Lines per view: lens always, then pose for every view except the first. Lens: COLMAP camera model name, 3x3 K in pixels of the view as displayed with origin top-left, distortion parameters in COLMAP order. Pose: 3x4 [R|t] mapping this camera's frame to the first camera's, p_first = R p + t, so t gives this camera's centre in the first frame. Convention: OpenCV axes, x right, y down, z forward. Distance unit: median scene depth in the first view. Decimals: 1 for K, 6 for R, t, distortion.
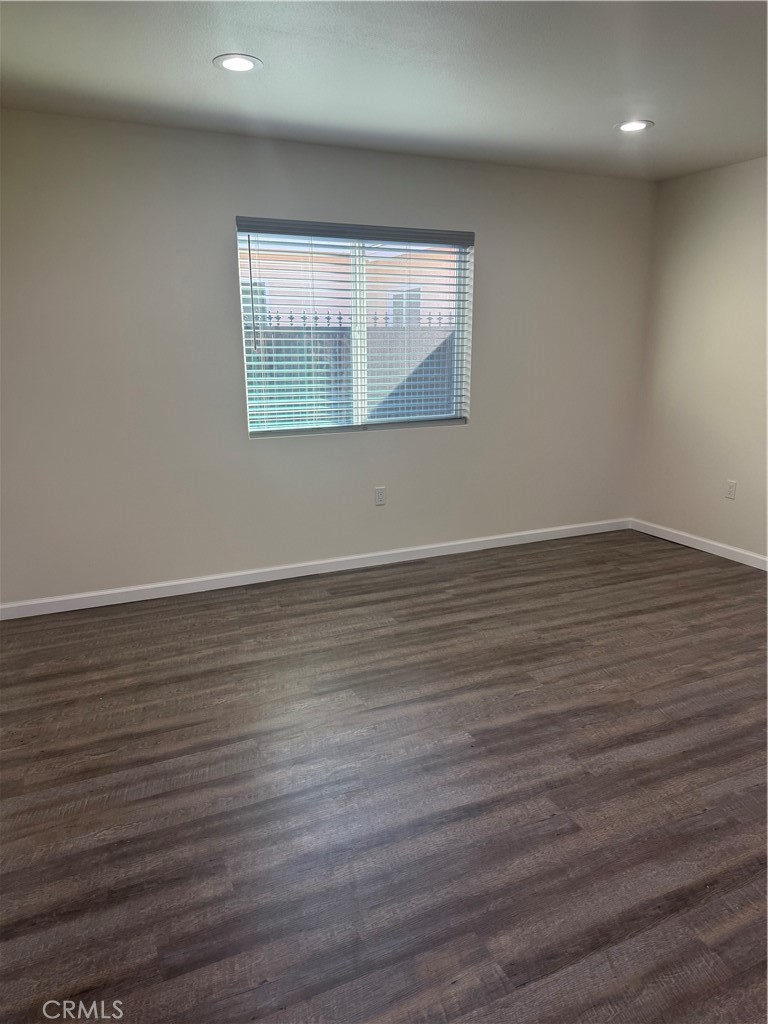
lens RADIAL K [[719.2, 0, 383.7], [0, 719.2, 518.9], [0, 0, 1]] dist [0.057959, -0.086623]
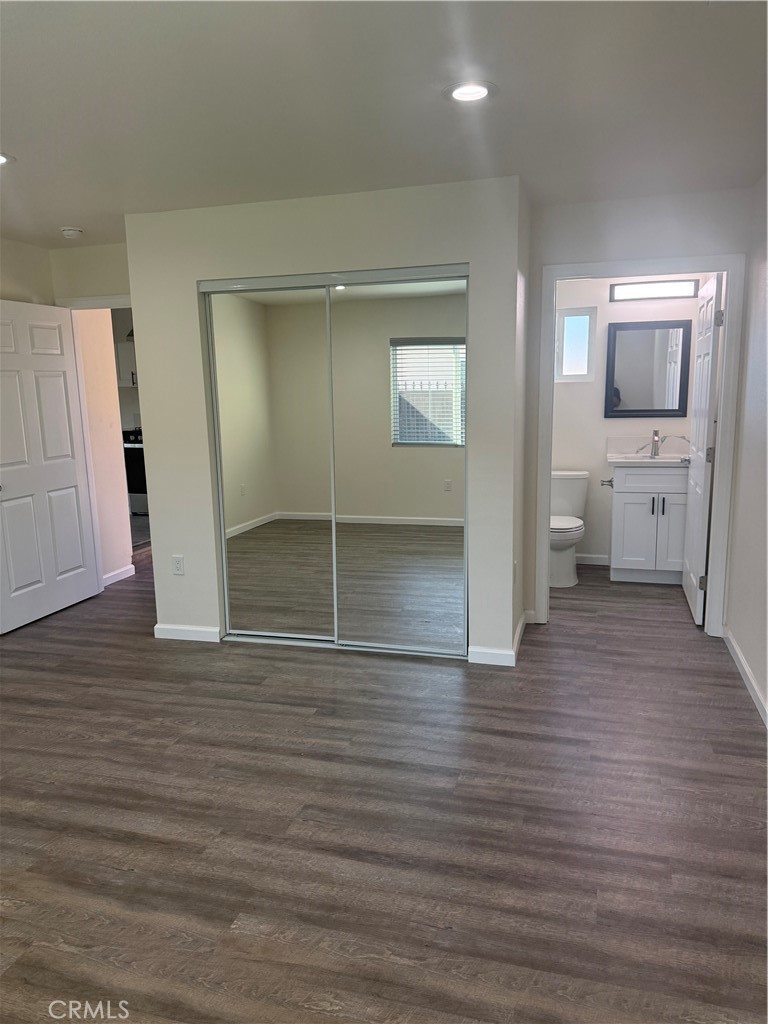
lens RADIAL K [[719.2, 0, 383.7], [0, 719.2, 518.9], [0, 0, 1]] dist [0.057959, -0.086623]
pose [[-0.754113, -0.100407, 0.649024, -0.325101], [0.180234, 0.918660, 0.351538, -0.236587], [-0.631529, 0.382076, -0.674677, 0.908359]]
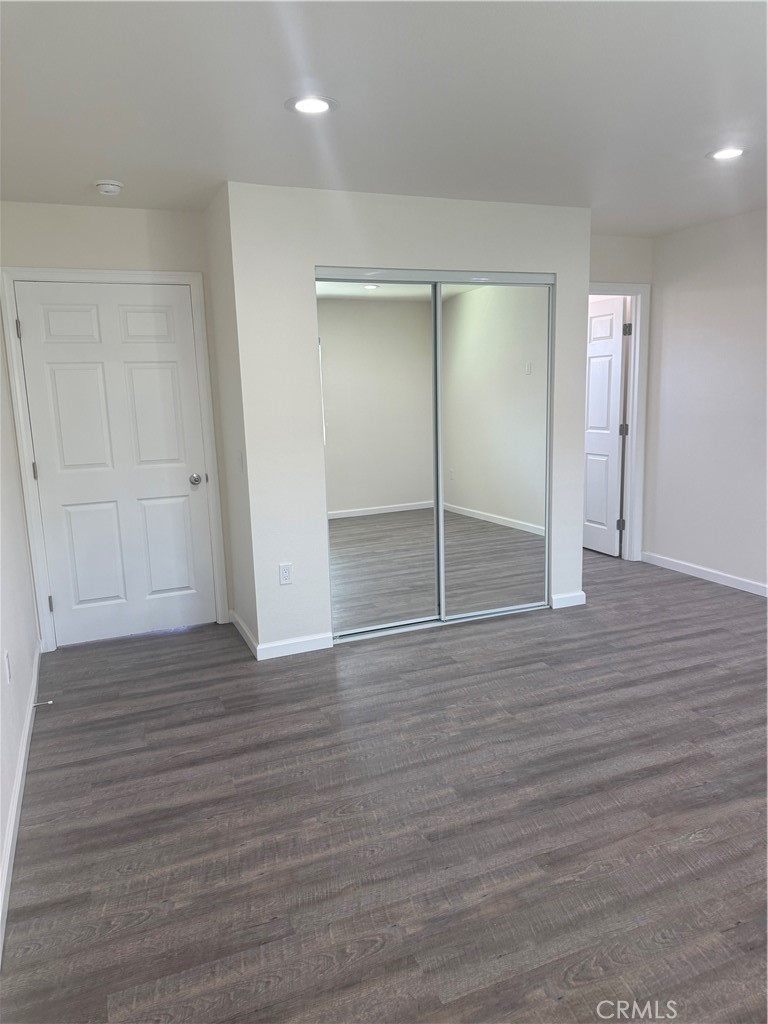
lens RADIAL K [[719.2, 0, 383.7], [0, 719.2, 518.9], [0, 0, 1]] dist [0.057959, -0.086623]
pose [[-0.998516, 0.024368, 0.048693, 0.475594], [0.042242, 0.910947, 0.410354, -0.321509], [-0.034358, 0.411802, -0.910625, 1.288870]]
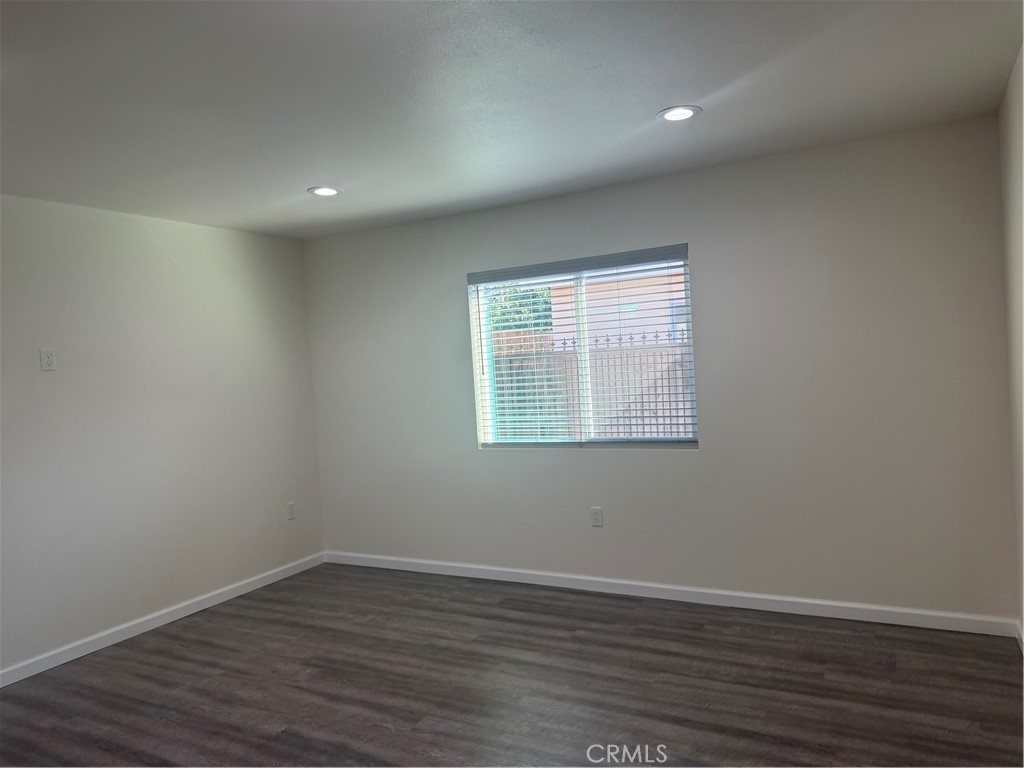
lens RADIAL K [[719.2, 0, 509.9], [0, 719.2, 358.5], [0, 0, 1]] dist [0.057959, -0.086623]
pose [[0.583158, -0.035615, -0.811578, 0.899002], [-0.140937, 0.979453, -0.144252, -0.104908], [0.800040, 0.198503, 0.566156, 0.392153]]
